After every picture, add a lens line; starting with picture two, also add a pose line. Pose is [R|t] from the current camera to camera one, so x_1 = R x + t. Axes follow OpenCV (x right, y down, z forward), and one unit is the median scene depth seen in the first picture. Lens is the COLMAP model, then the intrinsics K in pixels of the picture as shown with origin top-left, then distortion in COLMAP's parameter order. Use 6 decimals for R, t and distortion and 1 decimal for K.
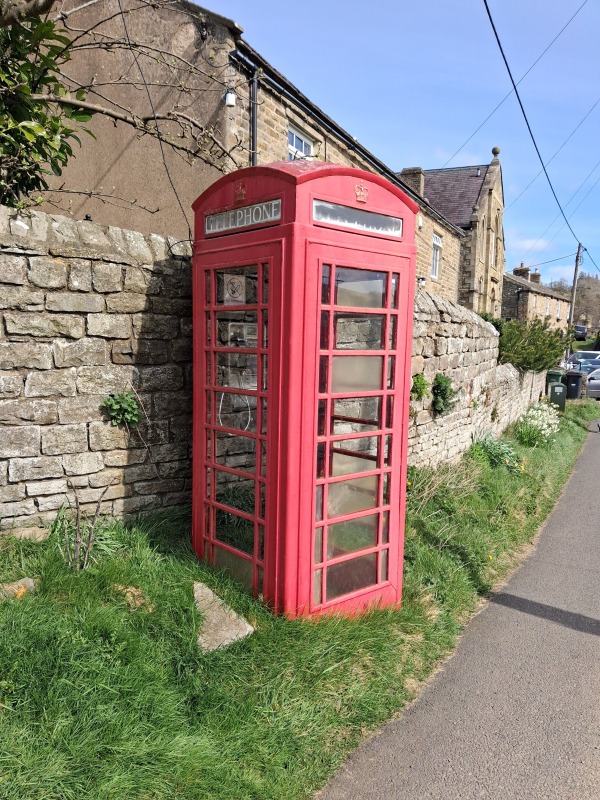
lens RADIAL K [[628.3, 0, 300.0], [0, 628.3, 400.0], [0, 0, 1]] dist [0.003186, -0.005061]
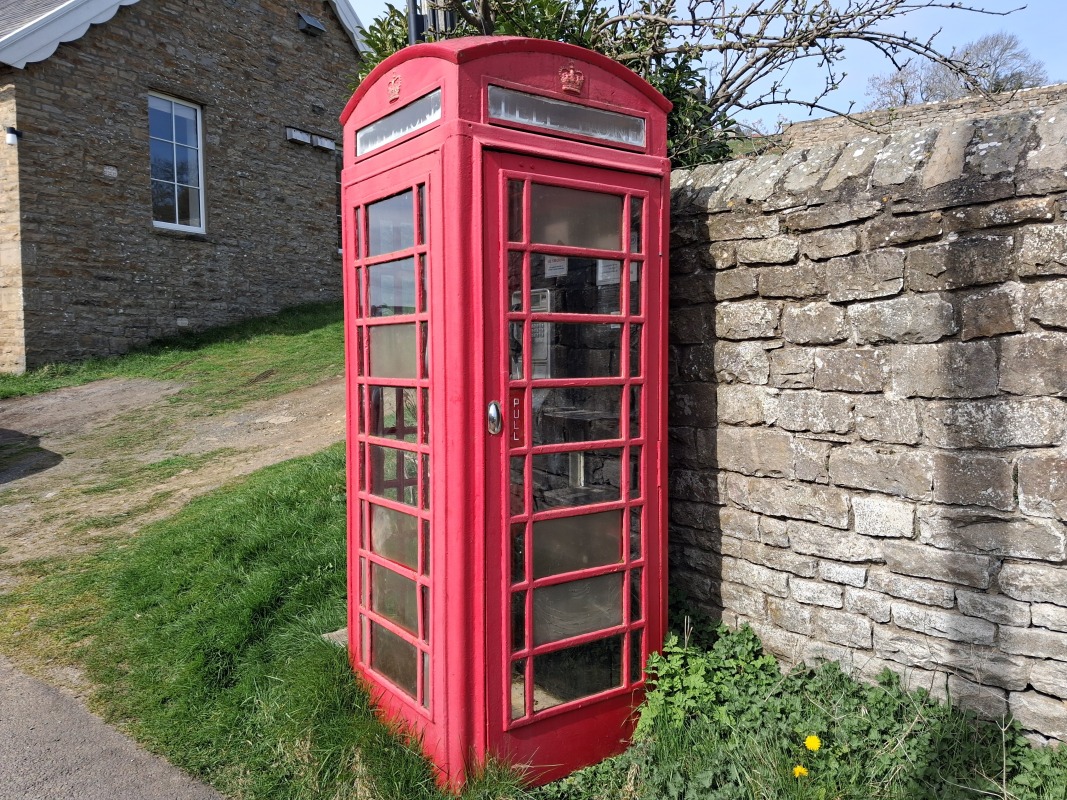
lens RADIAL K [[838.0, 0, 554.5], [0, 838.0, 393.6], [0, 0, 1]] dist [0.003186, -0.005061]
pose [[-0.069443, 0.022466, -0.997333, 0.851916], [-0.094438, 0.995109, 0.028991, -0.035043], [0.993106, 0.096199, -0.066982, 1.081584]]
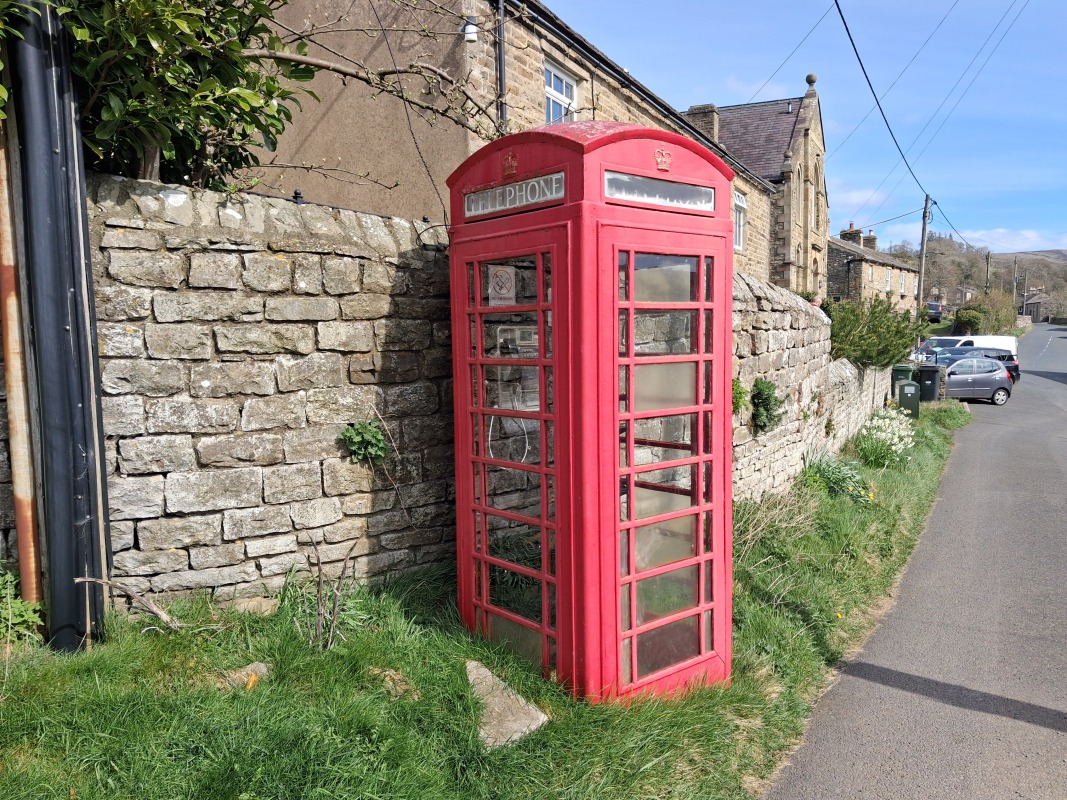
lens RADIAL K [[838.0, 0, 554.5], [0, 838.0, 393.6], [0, 0, 1]] dist [0.003186, -0.005061]
pose [[0.999305, -0.036693, -0.006503, -0.036959], [0.036520, 0.999022, -0.024927, -0.010601], [0.007411, 0.024672, 0.999668, -0.044367]]
